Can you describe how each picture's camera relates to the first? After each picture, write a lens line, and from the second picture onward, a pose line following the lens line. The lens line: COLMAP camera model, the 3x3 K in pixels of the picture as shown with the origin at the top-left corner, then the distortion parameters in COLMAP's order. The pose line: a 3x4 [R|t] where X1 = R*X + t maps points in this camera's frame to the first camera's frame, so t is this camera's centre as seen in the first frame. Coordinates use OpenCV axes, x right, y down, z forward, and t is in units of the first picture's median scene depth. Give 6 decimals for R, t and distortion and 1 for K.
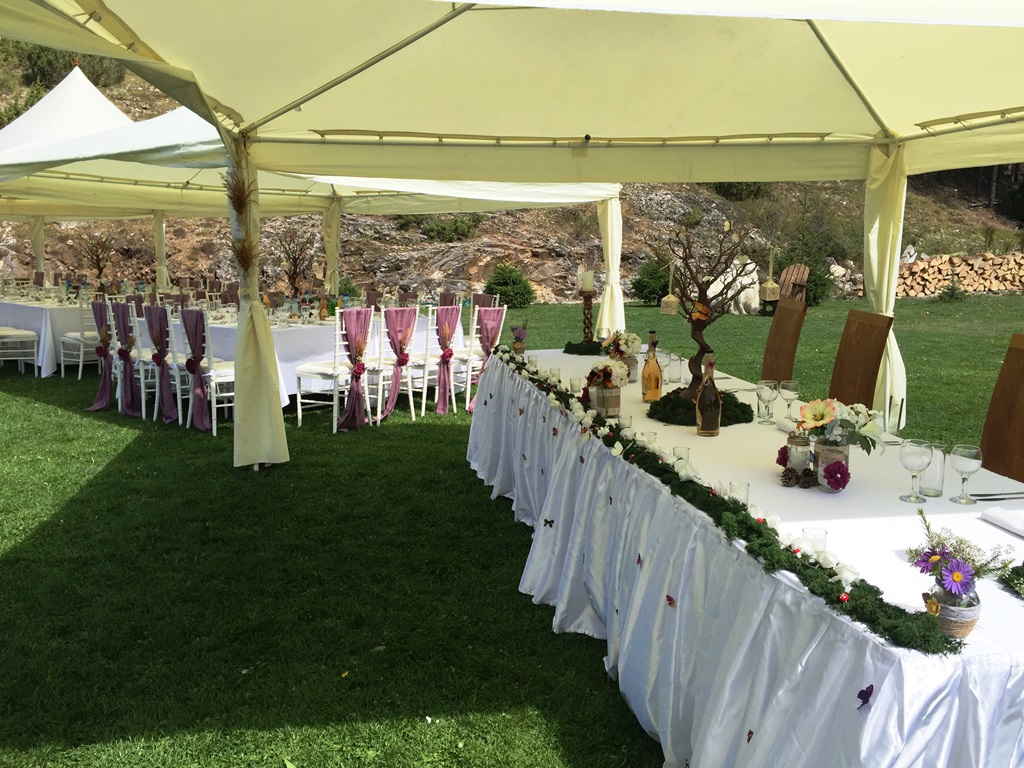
lens RADIAL K [[873.4, 0, 517.3], [0, 873.4, 372.3], [0, 0, 1]] dist [0.096855, -0.130811]
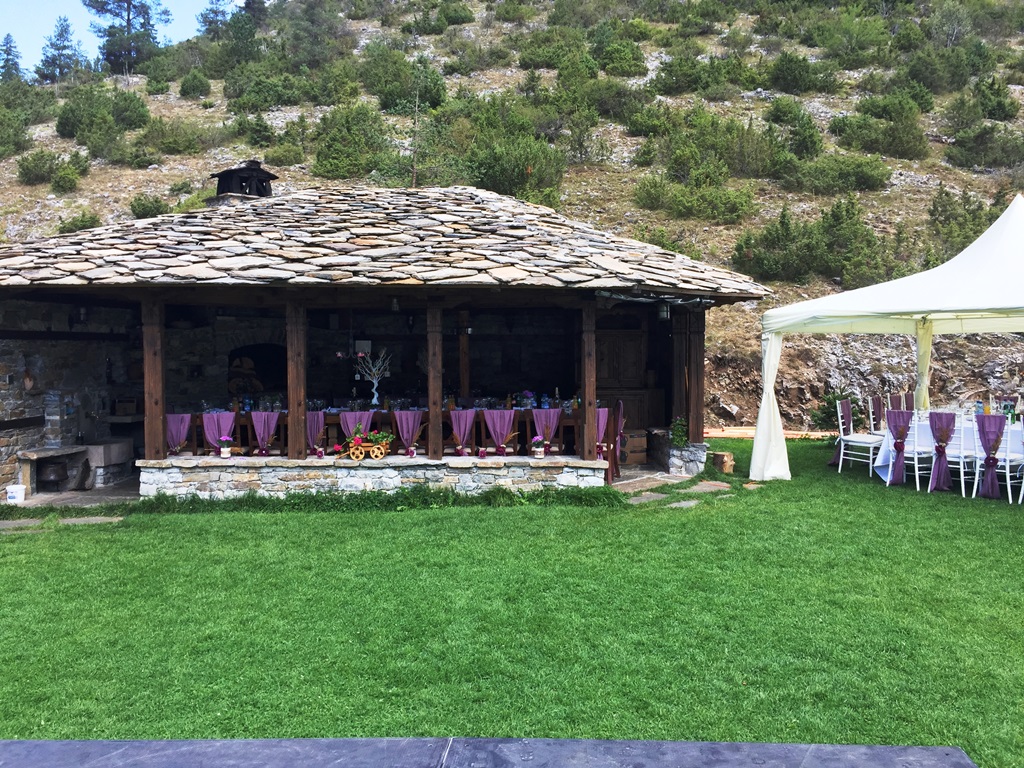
lens RADIAL K [[873.4, 0, 517.3], [0, 873.4, 372.3], [0, 0, 1]] dist [0.096855, -0.130811]
pose [[0.985969, -0.010653, -0.166586, -0.502113], [-0.007065, 0.994404, -0.105407, -0.028102], [0.166777, 0.105105, 0.980377, 0.083905]]
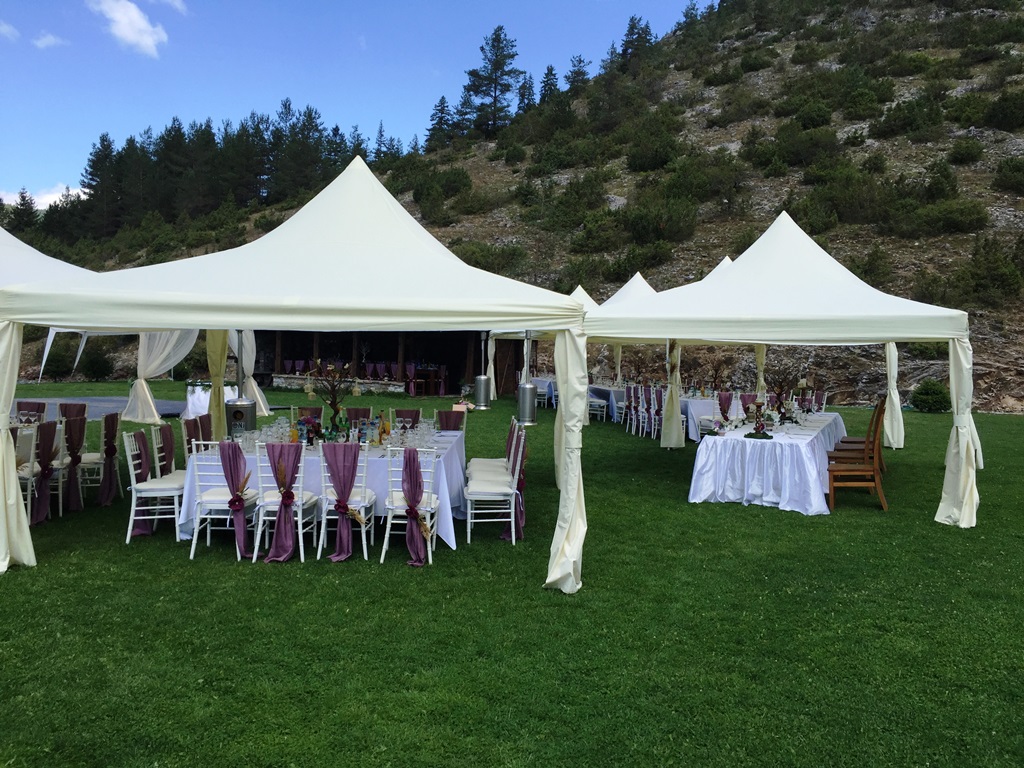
lens RADIAL K [[873.4, 0, 517.3], [0, 873.4, 372.3], [0, 0, 1]] dist [0.096855, -0.130811]
pose [[0.813347, 0.034809, -0.580737, 0.181276], [-0.106171, 0.990326, -0.089338, 0.035228], [0.572010, 0.134320, 0.809174, -0.300022]]
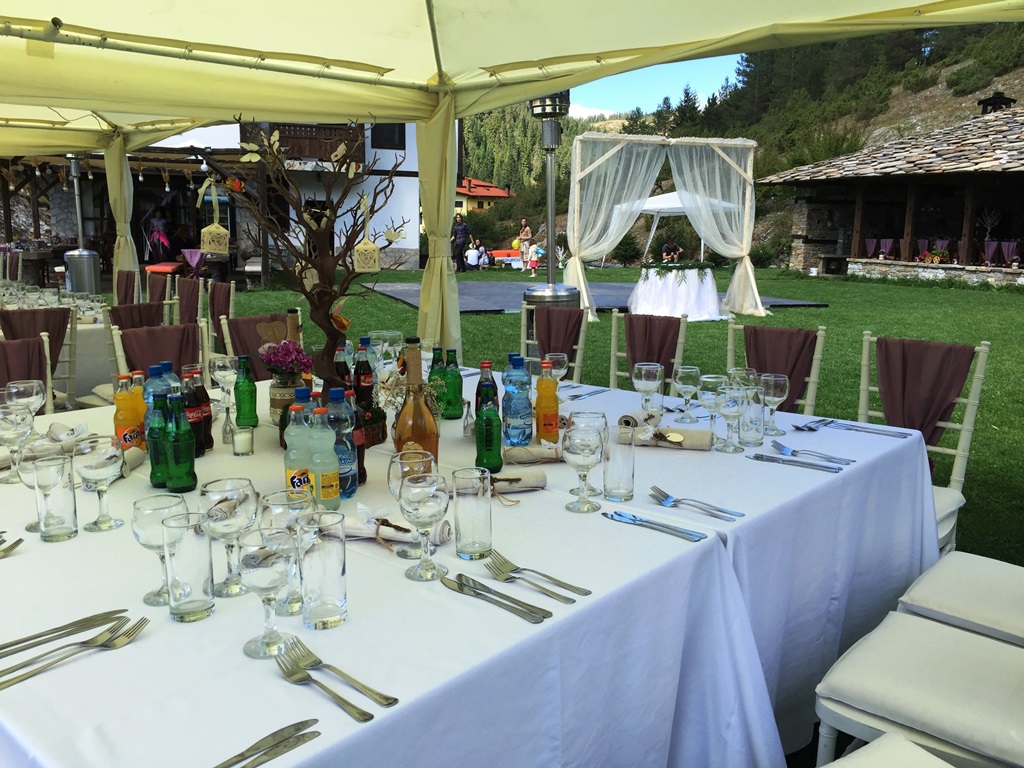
lens RADIAL K [[873.4, 0, 517.3], [0, 873.4, 372.3], [0, 0, 1]] dist [0.096855, -0.130811]
pose [[0.234756, 0.158990, -0.958964, 0.022440], [-0.149039, 0.980756, 0.126118, 0.017638], [0.960561, 0.113317, 0.253934, -0.071379]]
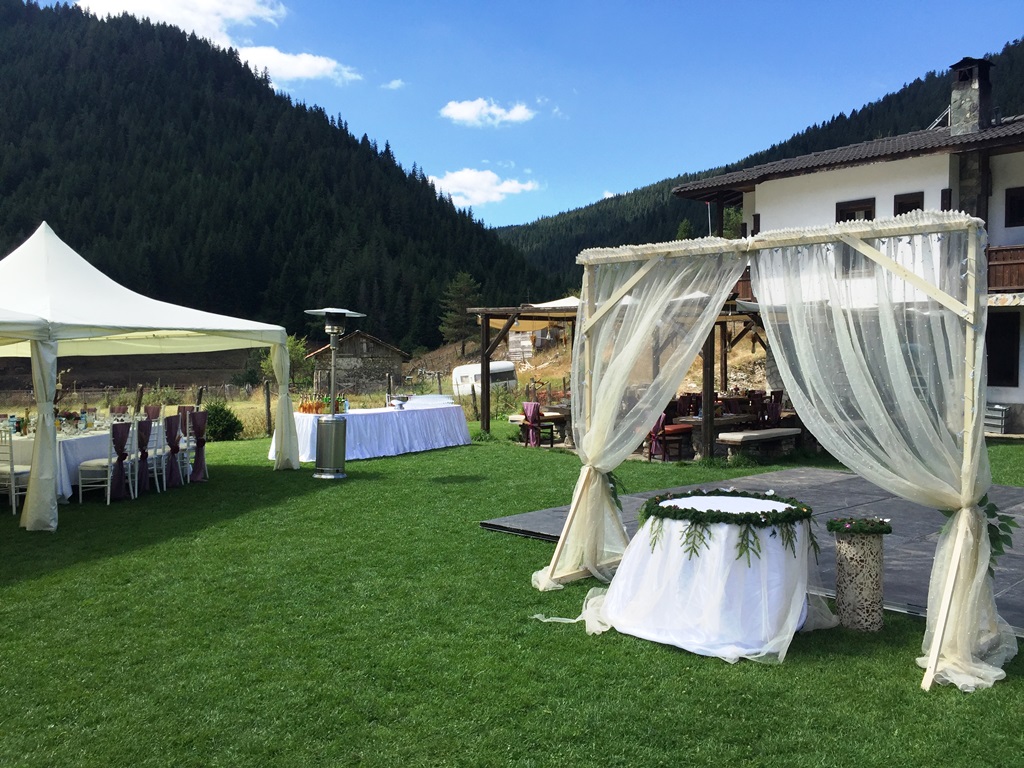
lens RADIAL K [[868.3, 0, 522.0], [0, 868.3, 387.4], [0, 0, 1]] dist [0.066090, -0.097831]
pose [[-0.766906, 0.017367, -0.641525, -0.251559], [-0.095773, 0.985343, 0.141165, -0.044247], [0.634573, 0.169701, -0.754002, 0.241096]]
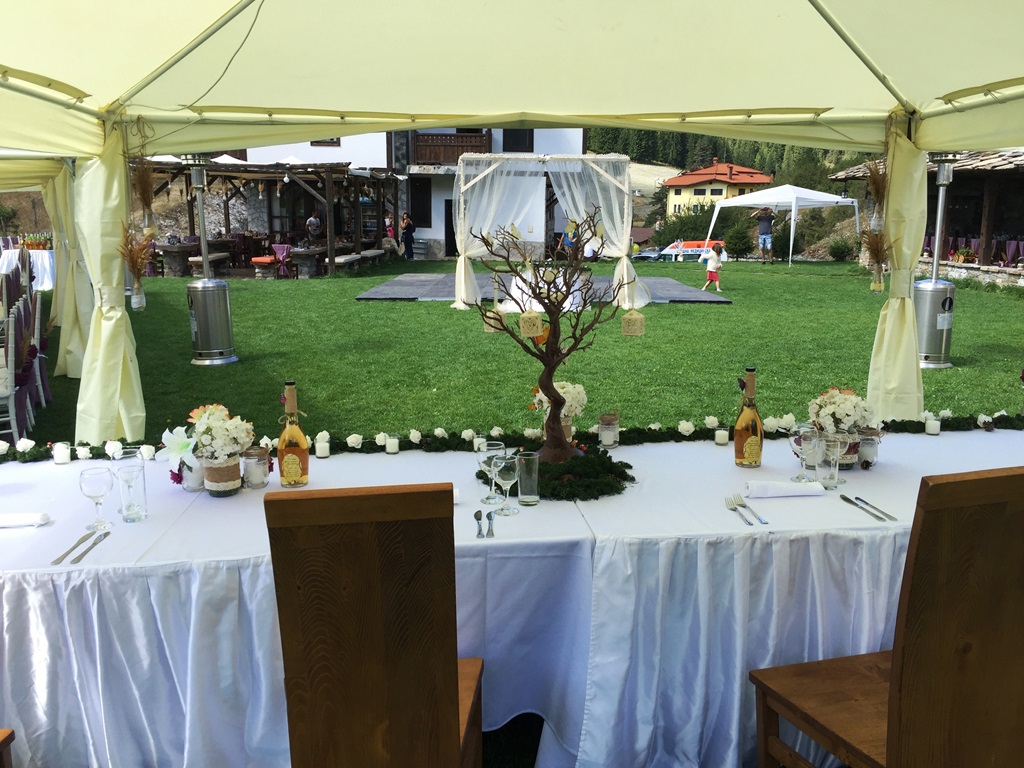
lens RADIAL K [[873.4, 0, 517.3], [0, 873.4, 372.3], [0, 0, 1]] dist [0.096855, -0.130811]
pose [[-0.084738, 0.175803, -0.980772, 0.134645], [-0.148535, 0.971085, 0.186900, -0.025127], [0.985270, 0.161516, -0.056175, 0.143242]]
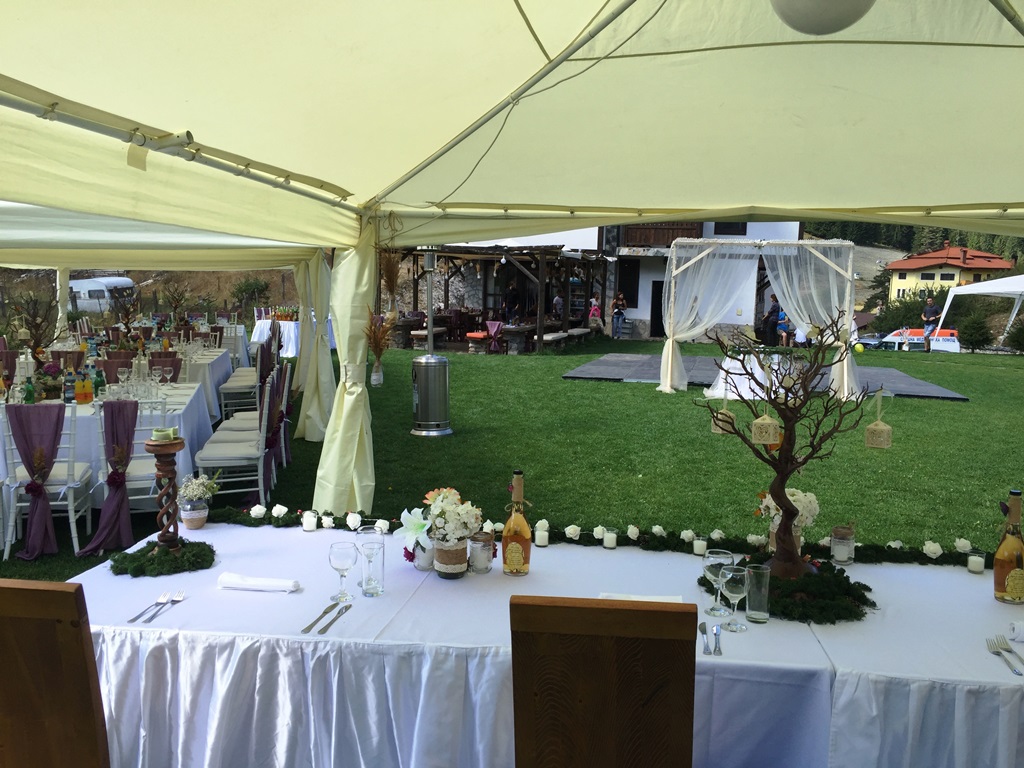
lens RADIAL K [[873.4, 0, 517.3], [0, 873.4, 372.3], [0, 0, 1]] dist [0.096855, -0.130811]
pose [[-0.309634, 0.080396, -0.947451, 0.135384], [-0.165476, 0.976658, 0.136953, -0.027066], [0.936346, 0.199186, -0.289103, 0.139252]]
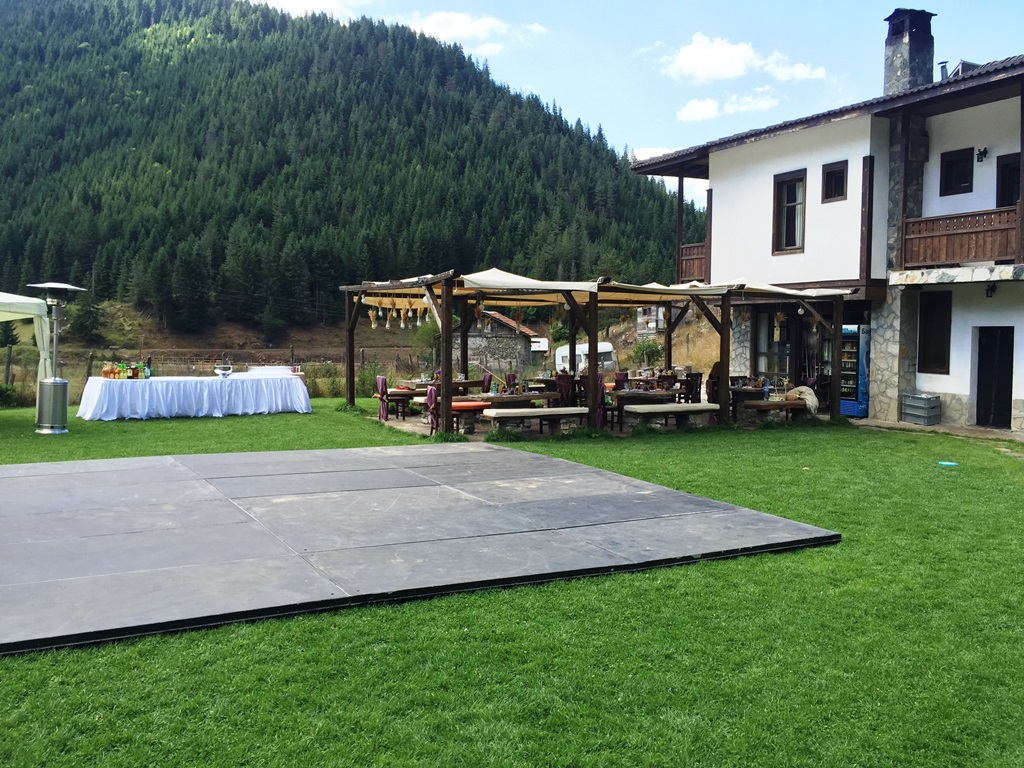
lens RADIAL K [[863.9, 0, 512.0], [0, 863.9, 384.0], [0, 0, 1]] dist [0.042955, -0.004455]
pose [[-0.902763, 0.005067, -0.430109, -0.487187], [-0.080239, 0.980395, 0.179966, -0.068080], [0.422589, 0.196978, -0.884657, 0.414158]]
